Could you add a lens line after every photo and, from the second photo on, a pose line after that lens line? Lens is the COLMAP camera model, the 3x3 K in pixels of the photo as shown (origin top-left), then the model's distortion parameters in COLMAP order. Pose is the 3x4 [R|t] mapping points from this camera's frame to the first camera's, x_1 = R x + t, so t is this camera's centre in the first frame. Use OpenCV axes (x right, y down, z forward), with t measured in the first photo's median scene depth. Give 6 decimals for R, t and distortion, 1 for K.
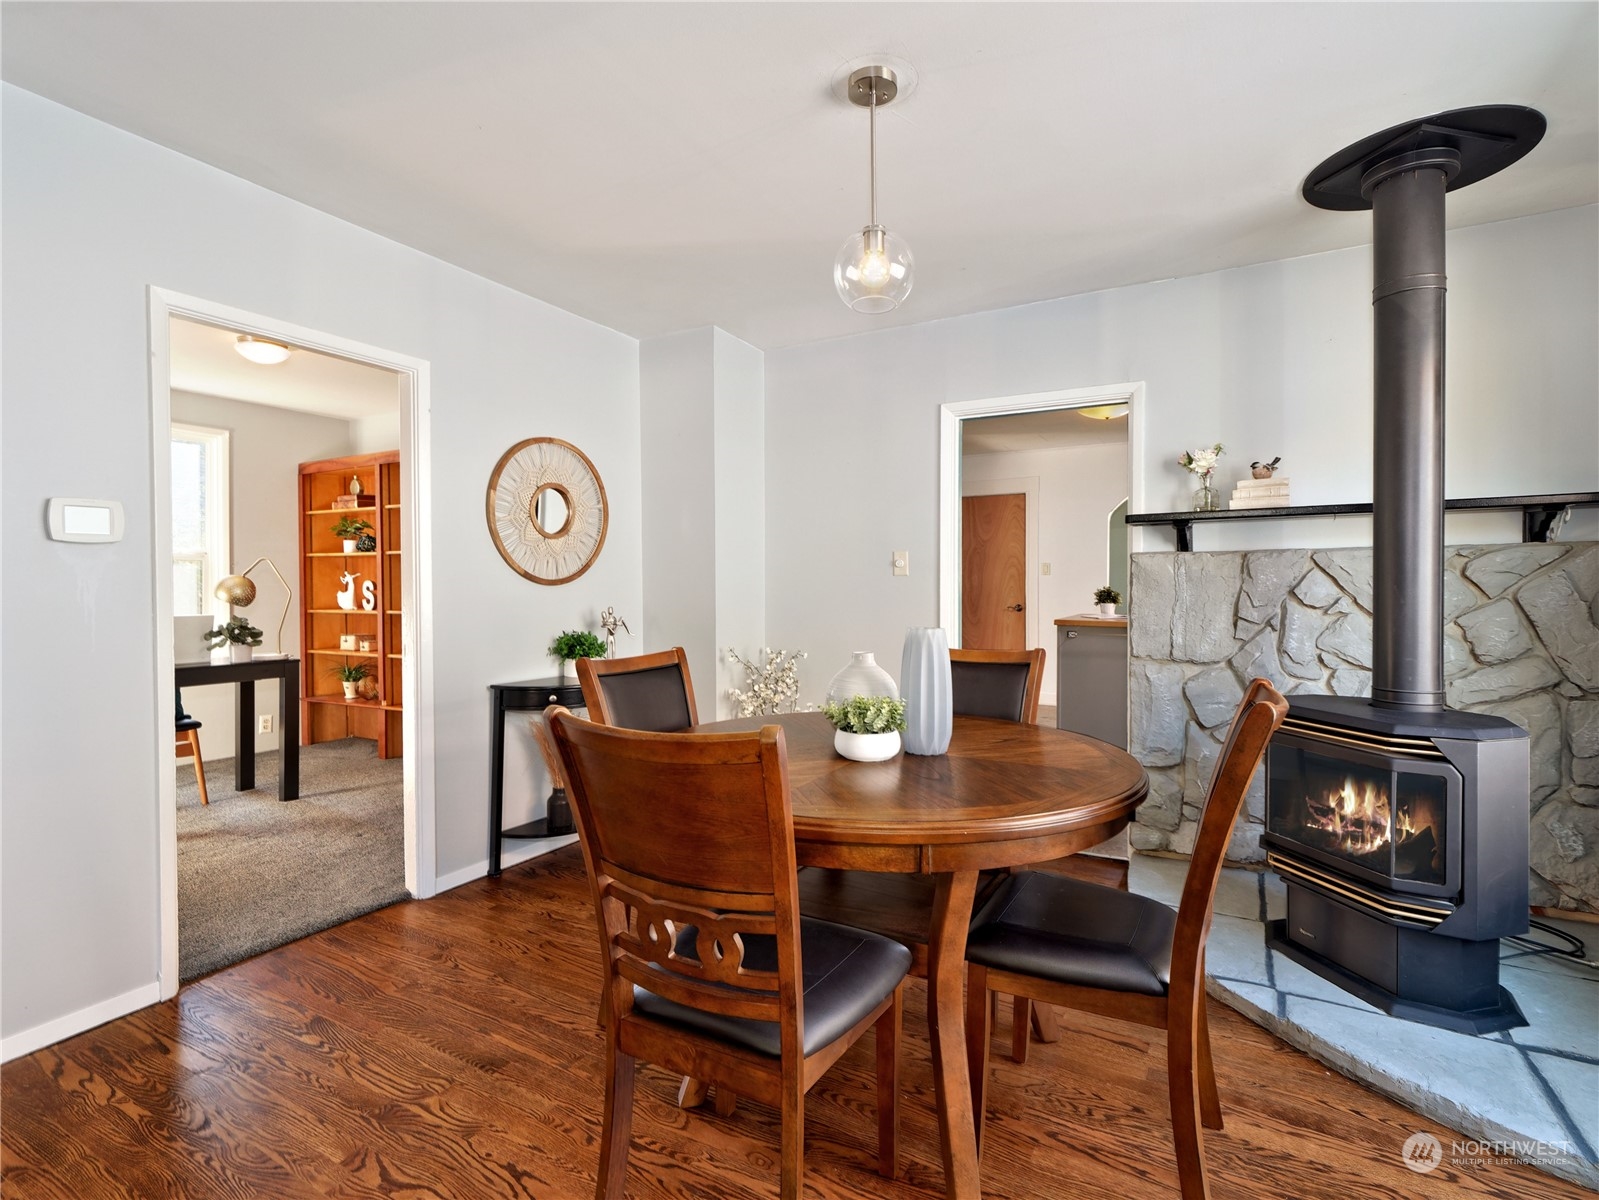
lens RADIAL K [[752.8, 0, 814.4], [0, 752.8, 594.5], [0, 0, 1]] dist [-0.012374, 0.000229]
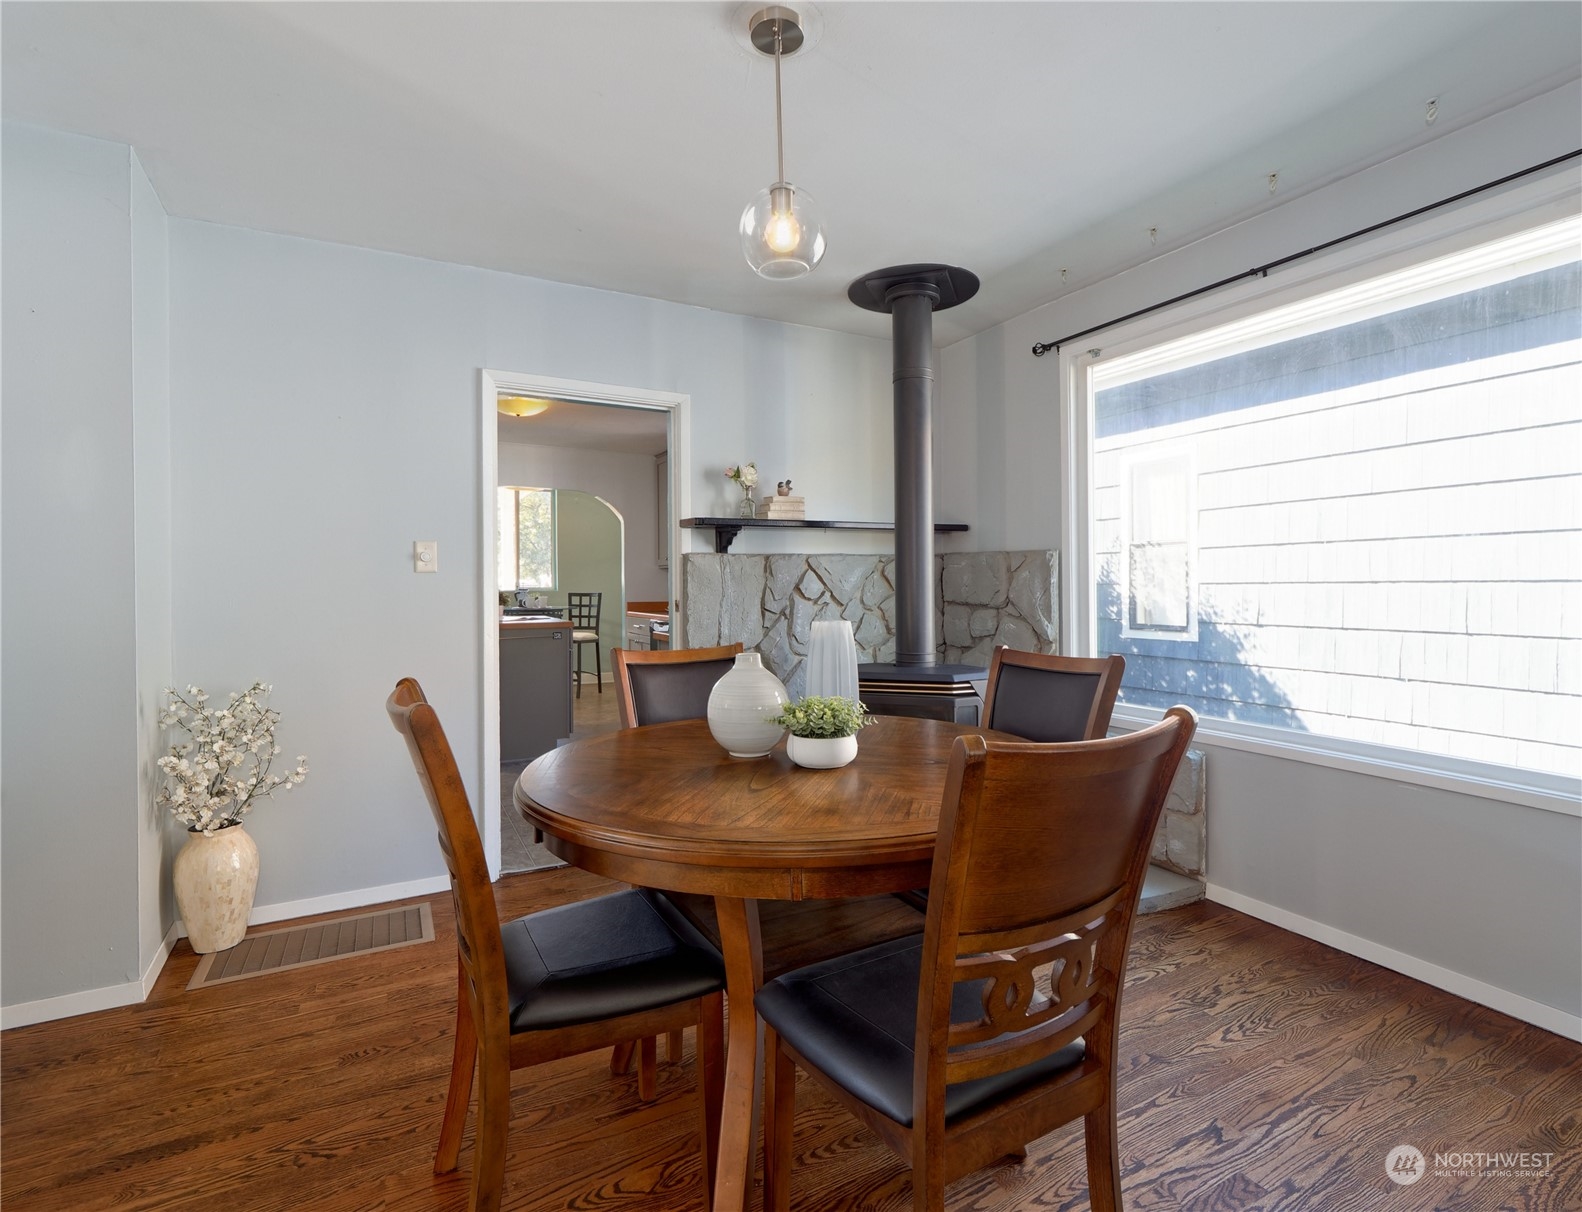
lens RADIAL K [[754.3, 0, 770.0], [0, 754.3, 590.0], [0, 0, 1]] dist [0.004880, 0.000221]
pose [[0.548907, -0.010635, 0.835816, -0.455833], [0.017721, 0.999842, 0.001085, -0.001419], [-0.835696, 0.014216, 0.549009, 0.337041]]
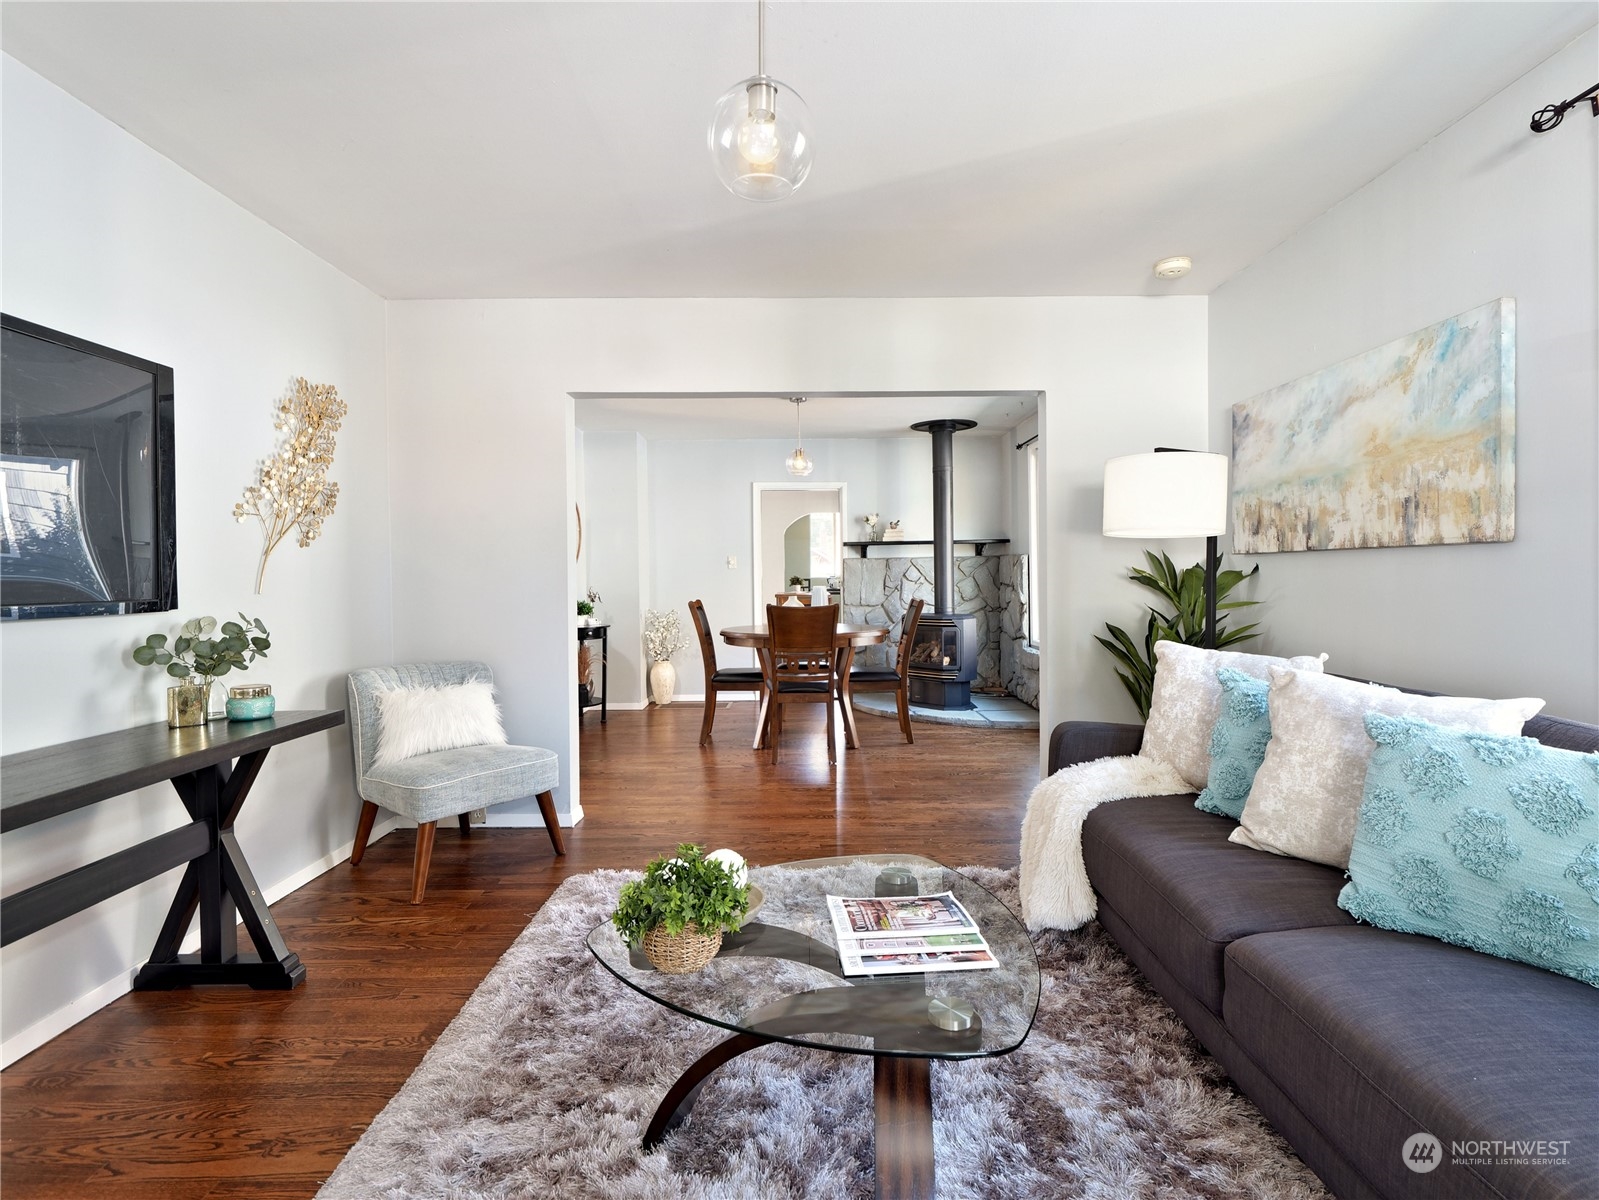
lens RADIAL K [[752.8, 0, 792.7], [0, 752.8, 597.8], [0, 0, 1]] dist [-0.012374, 0.000229]
pose [[0.875669, -0.024179, 0.482307, -0.883740], [0.018701, 0.999694, 0.016163, 0.025333], [-0.482550, -0.005134, 0.875853, -0.996895]]
